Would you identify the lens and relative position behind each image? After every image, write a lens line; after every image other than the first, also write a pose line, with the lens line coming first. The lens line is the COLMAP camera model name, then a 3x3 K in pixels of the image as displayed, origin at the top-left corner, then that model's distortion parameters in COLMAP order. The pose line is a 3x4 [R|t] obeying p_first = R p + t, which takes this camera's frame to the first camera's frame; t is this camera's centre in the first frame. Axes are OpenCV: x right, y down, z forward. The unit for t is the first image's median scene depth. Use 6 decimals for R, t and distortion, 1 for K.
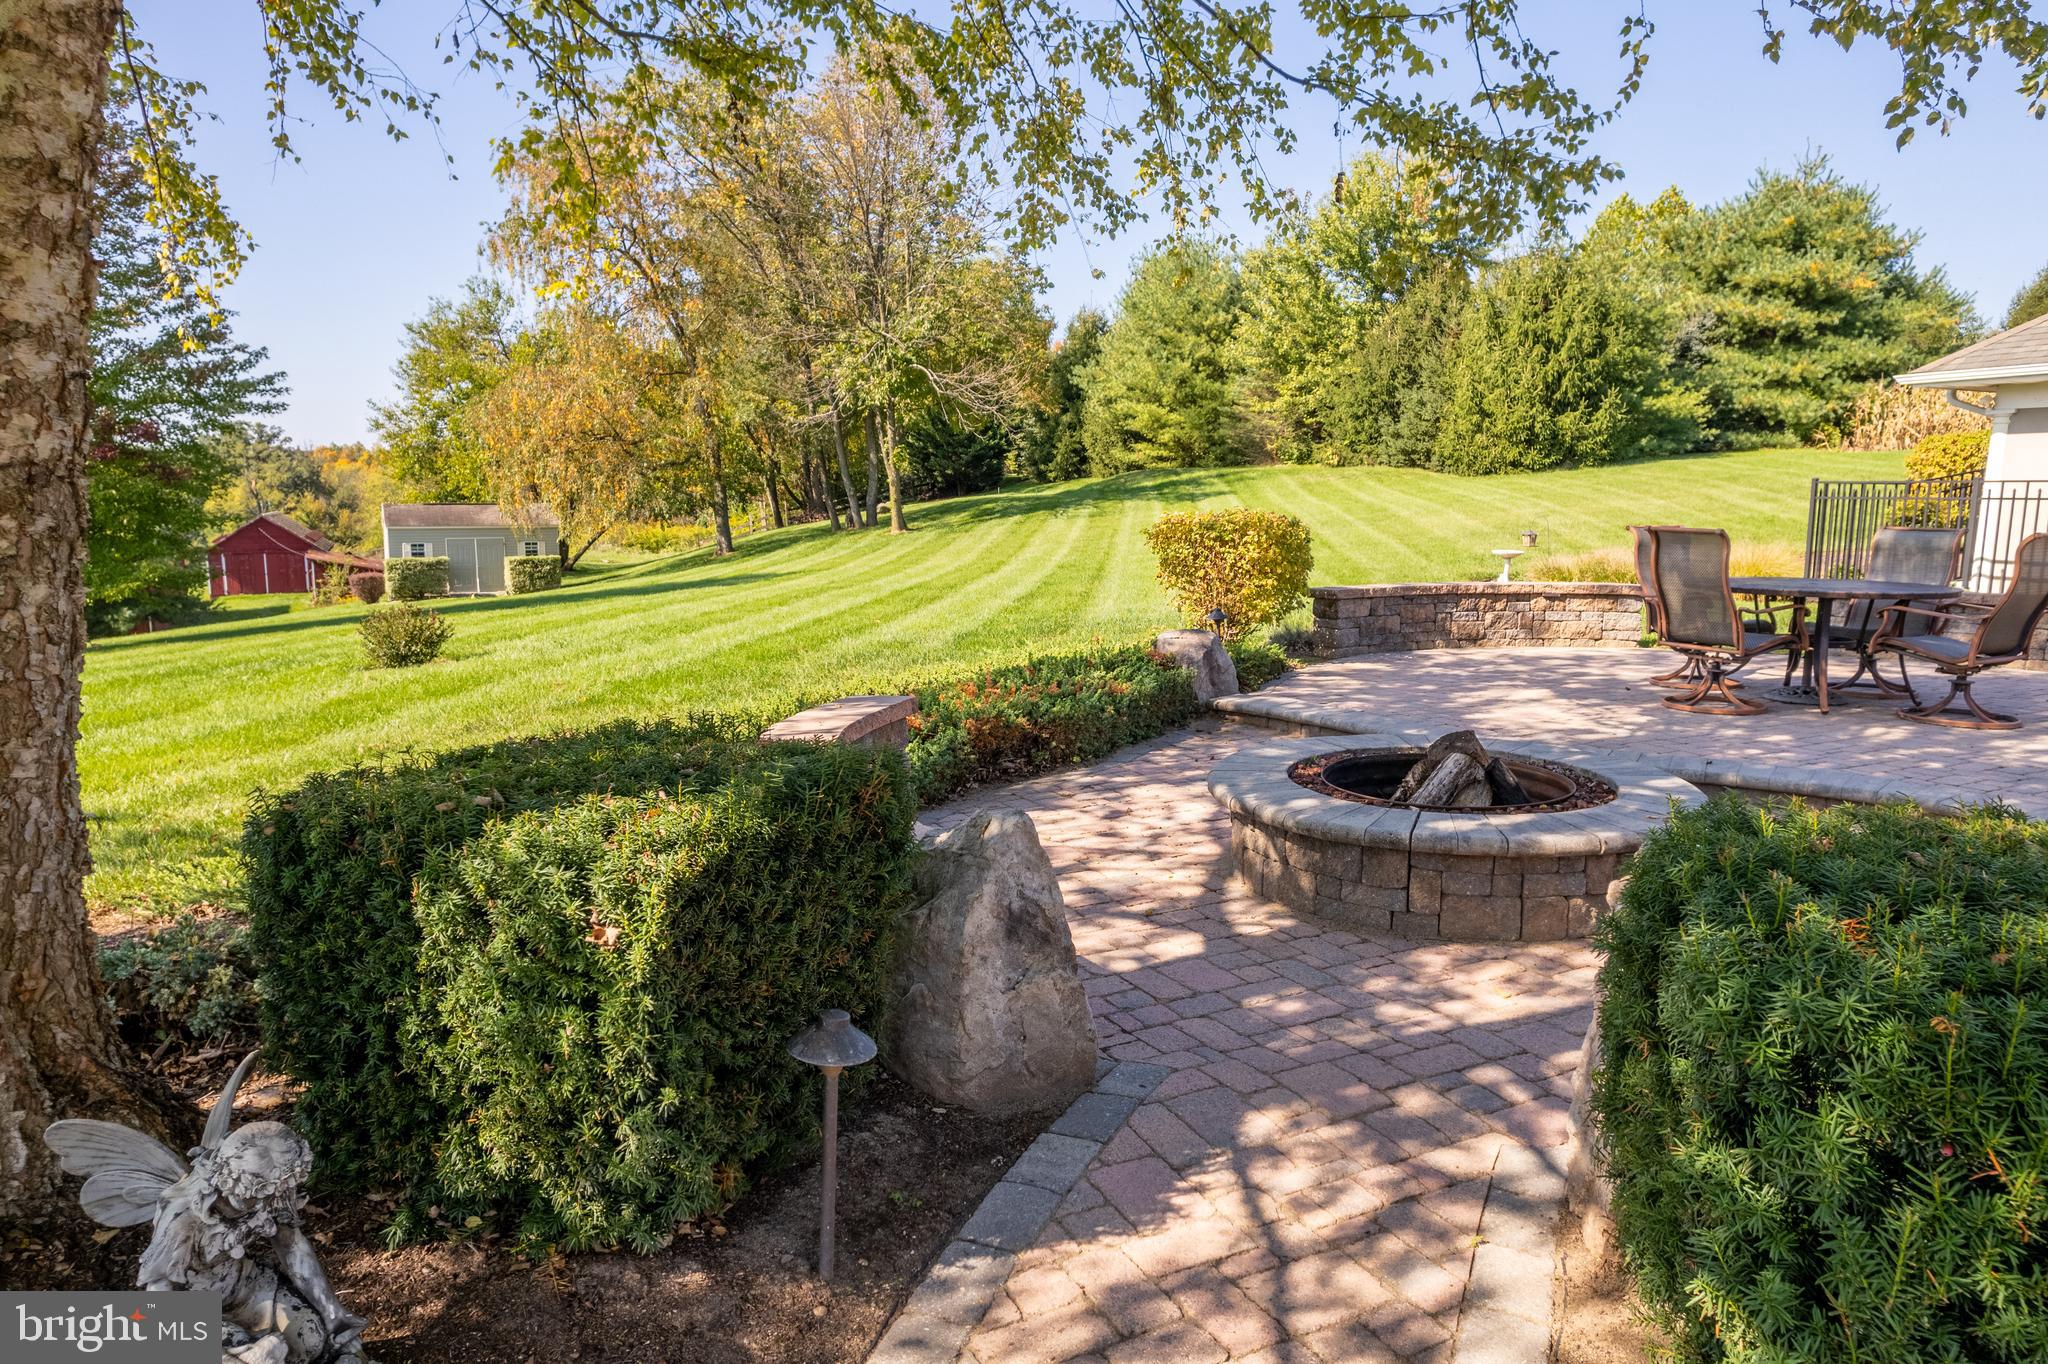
lens RADIAL K [[1317.6, 0, 1028.7], [0, 1317.6, 694.0], [0, 0, 1]] dist [-0.078660, 0.085719]
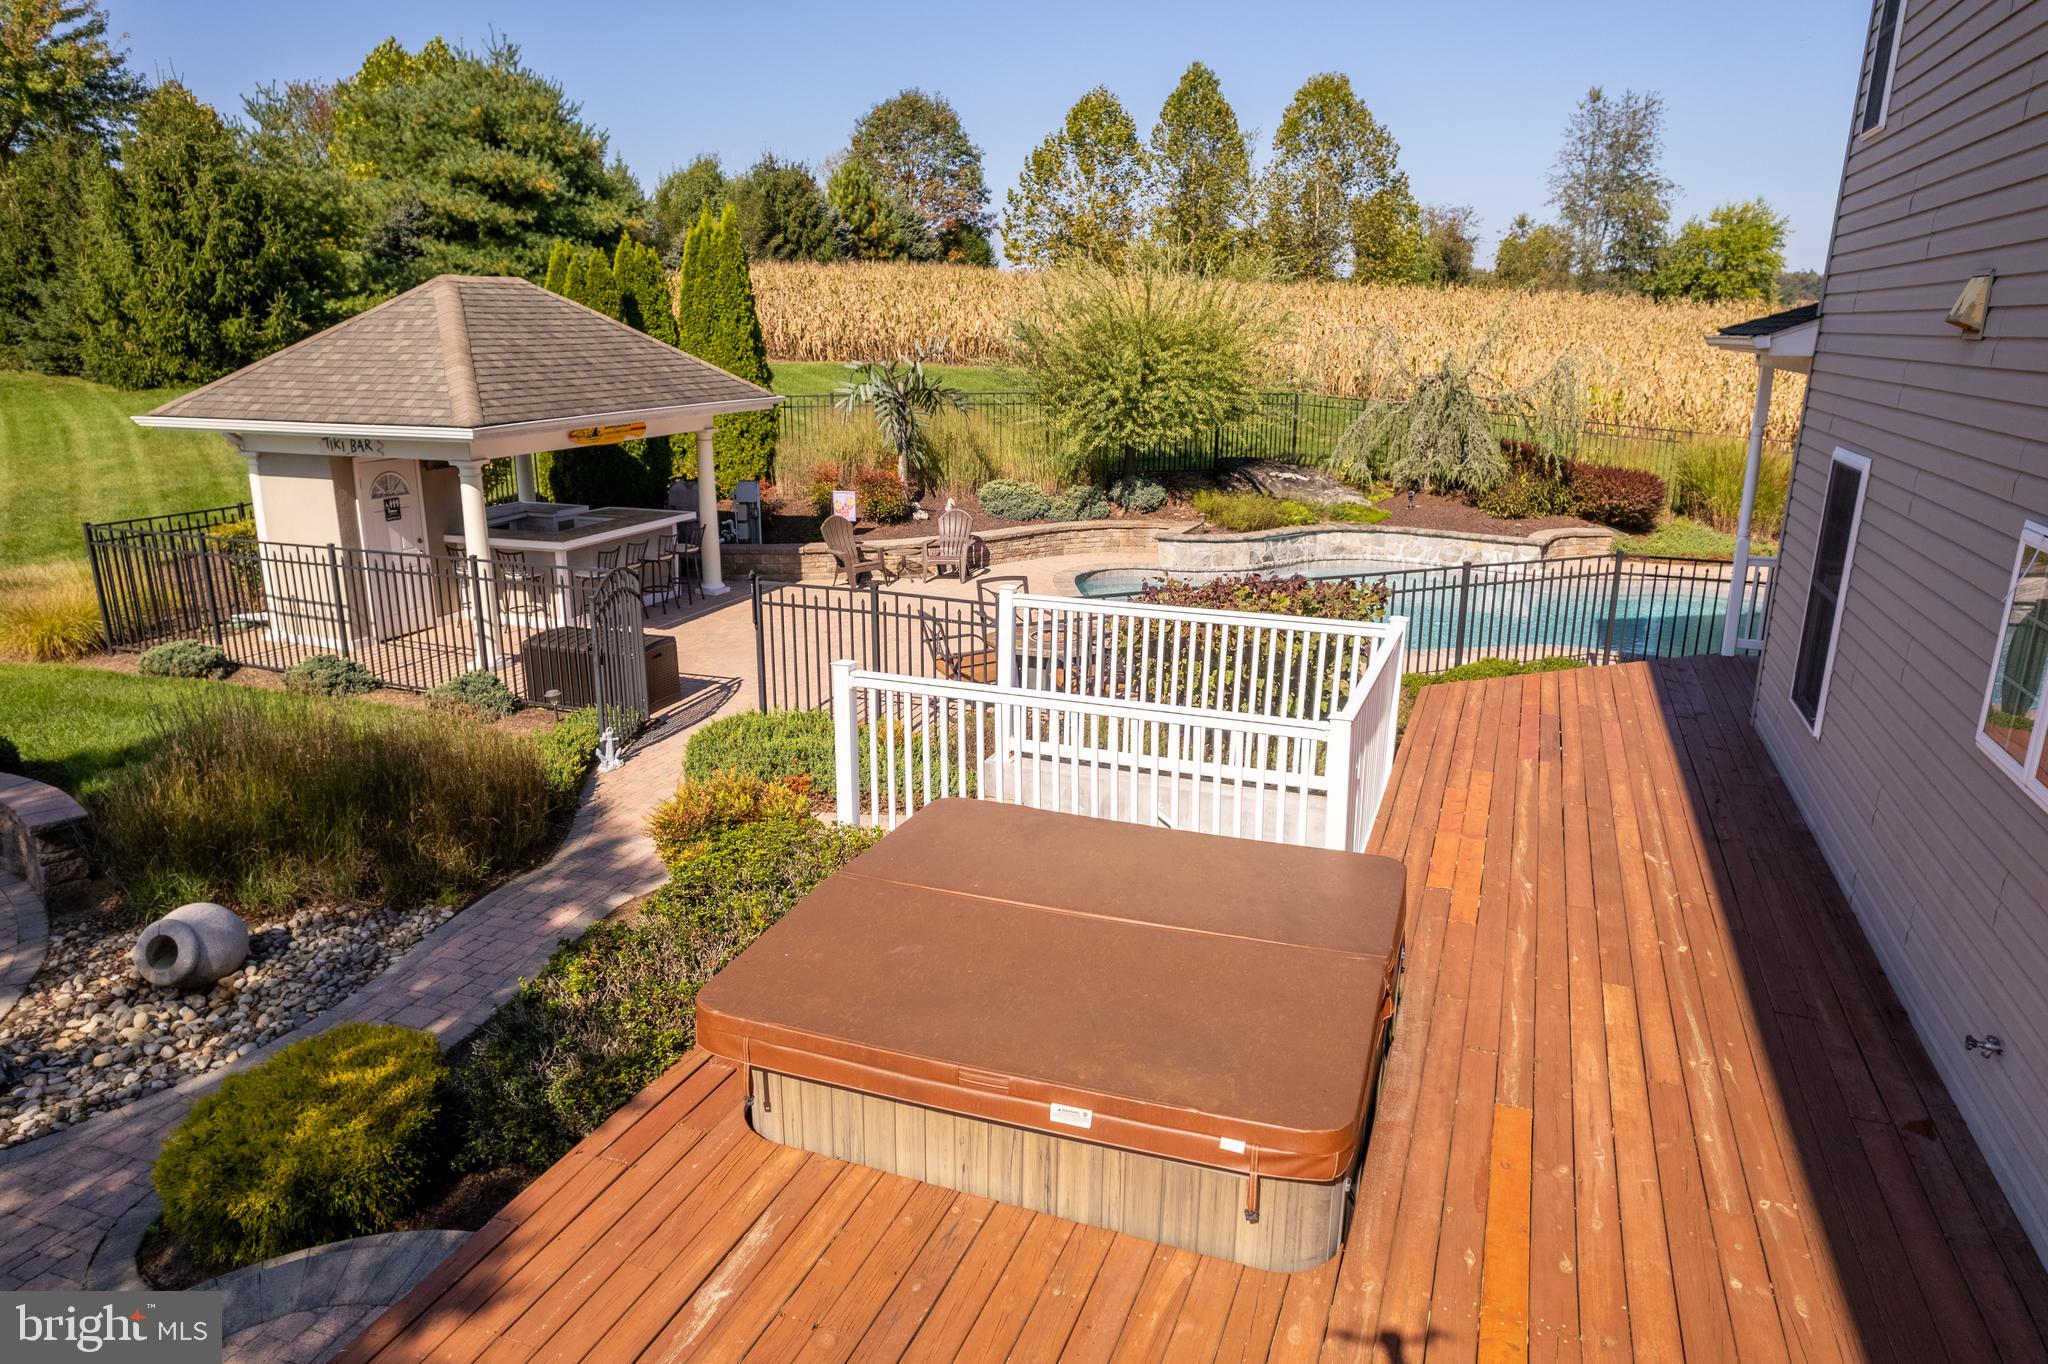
lens RADIAL K [[1317.6, 0, 1028.7], [0, 1317.6, 694.0], [0, 0, 1]] dist [-0.078660, 0.085719]
pose [[0.740781, -0.186087, 0.645457, 0.186860], [0.101191, 0.980812, 0.166635, -0.050865], [-0.664081, -0.058126, 0.745398, -0.059960]]
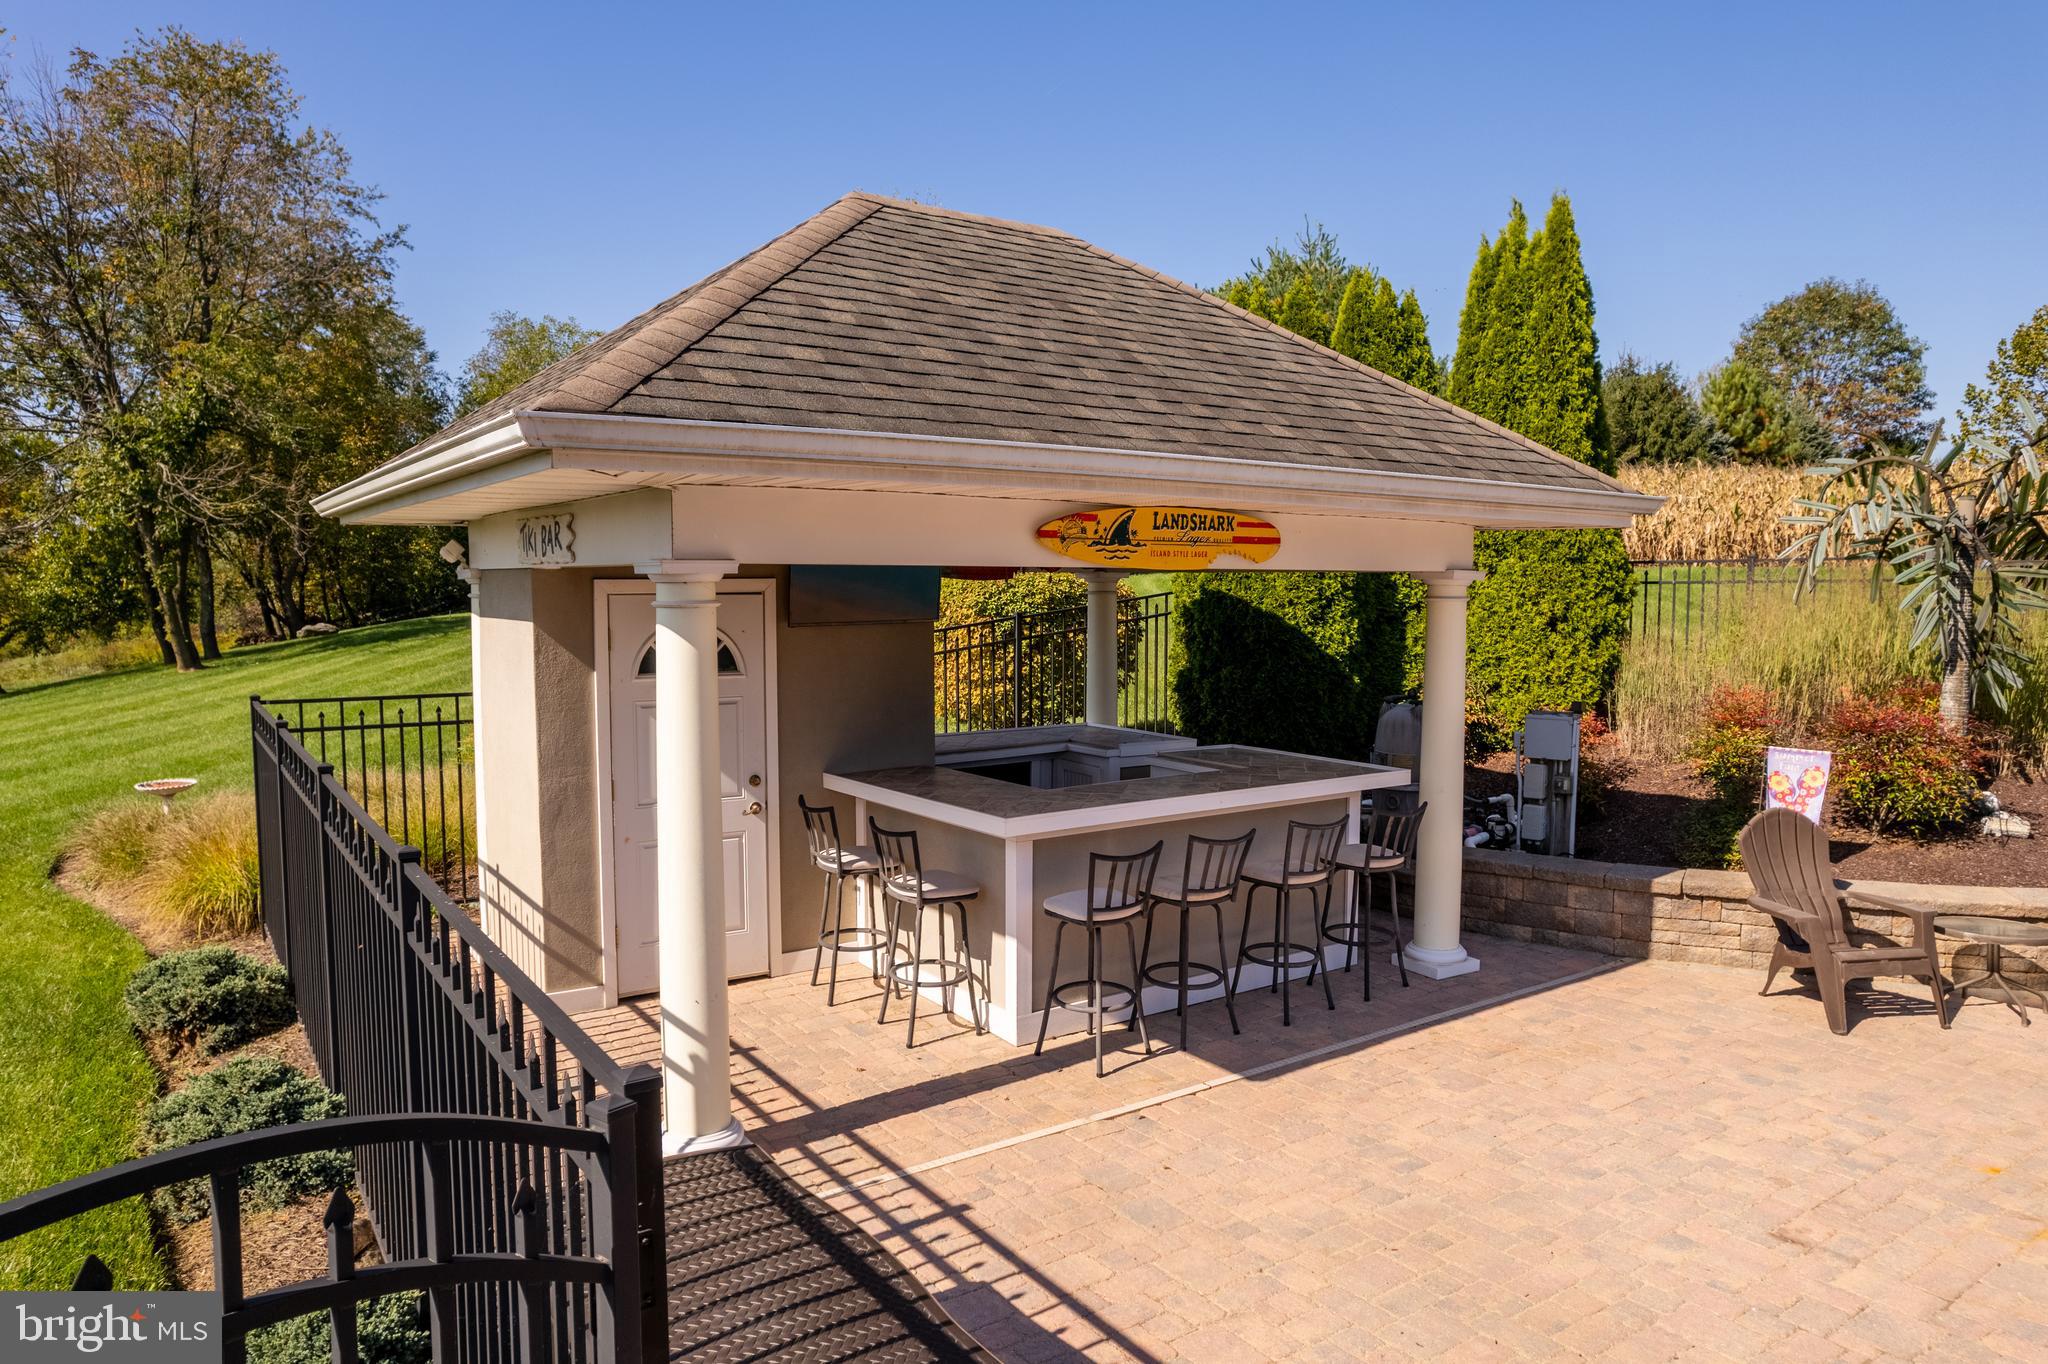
lens RADIAL K [[1317.6, 0, 1028.7], [0, 1317.6, 694.0], [0, 0, 1]] dist [-0.078660, 0.085719]
pose [[0.991655, -0.013916, 0.128165, 0.325351], [0.022715, 0.997464, -0.067452, -0.048201], [-0.126901, 0.069800, 0.989456, 0.175030]]
